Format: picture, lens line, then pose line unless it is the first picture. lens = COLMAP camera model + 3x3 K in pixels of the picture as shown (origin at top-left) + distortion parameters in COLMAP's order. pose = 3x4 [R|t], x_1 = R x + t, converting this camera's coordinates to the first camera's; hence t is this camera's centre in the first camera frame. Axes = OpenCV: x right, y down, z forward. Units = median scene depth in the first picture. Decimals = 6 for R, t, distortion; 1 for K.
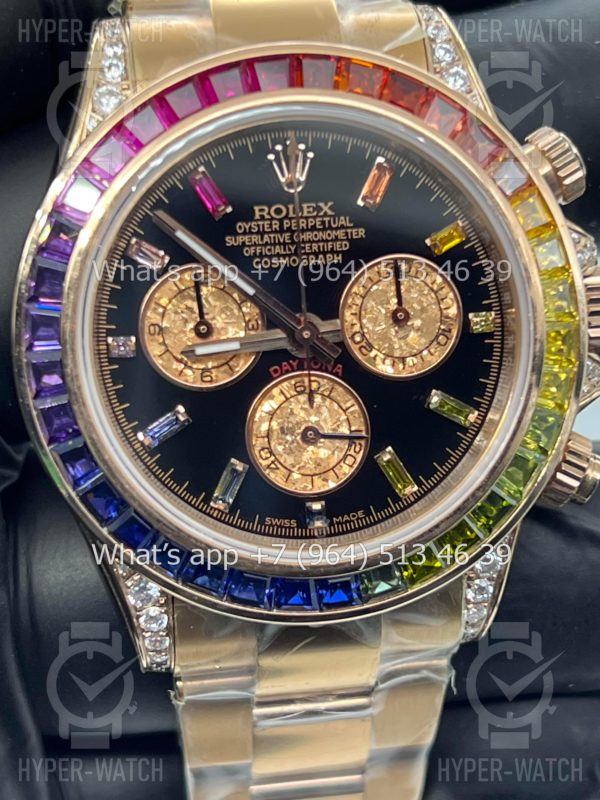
lens RADIAL K [[1916.5, 0, 293.6], [0, 1916.5, 399.4], [0, 0, 1]] dist [0.227307, 0.000000]
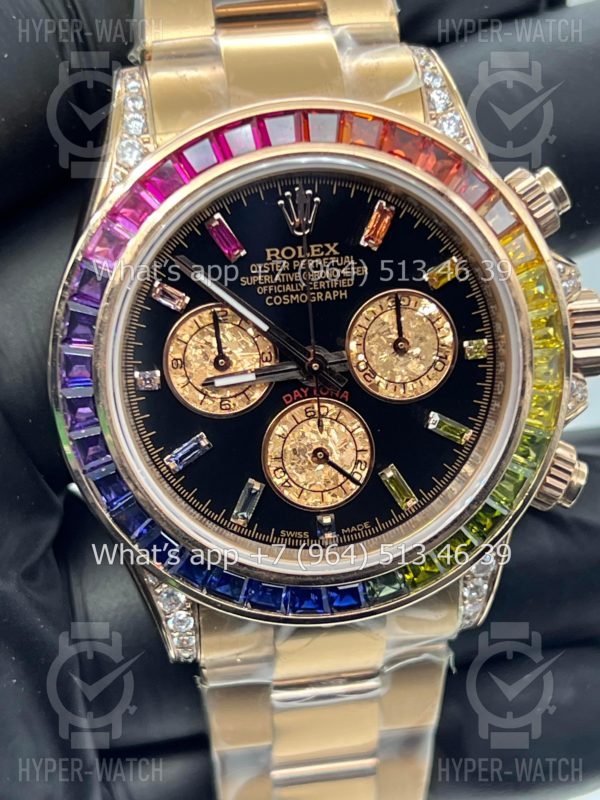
lens RADIAL K [[1916.5, 0, 295.1], [0, 1916.5, 402.1], [0, 0, 1]] dist [0.227307, 0.000000]
pose [[0.999904, -0.013847, 0.000331, -0.005652], [0.013768, 0.996236, 0.085576, -0.106242], [-0.001515, -0.085564, 0.996332, -0.094293]]
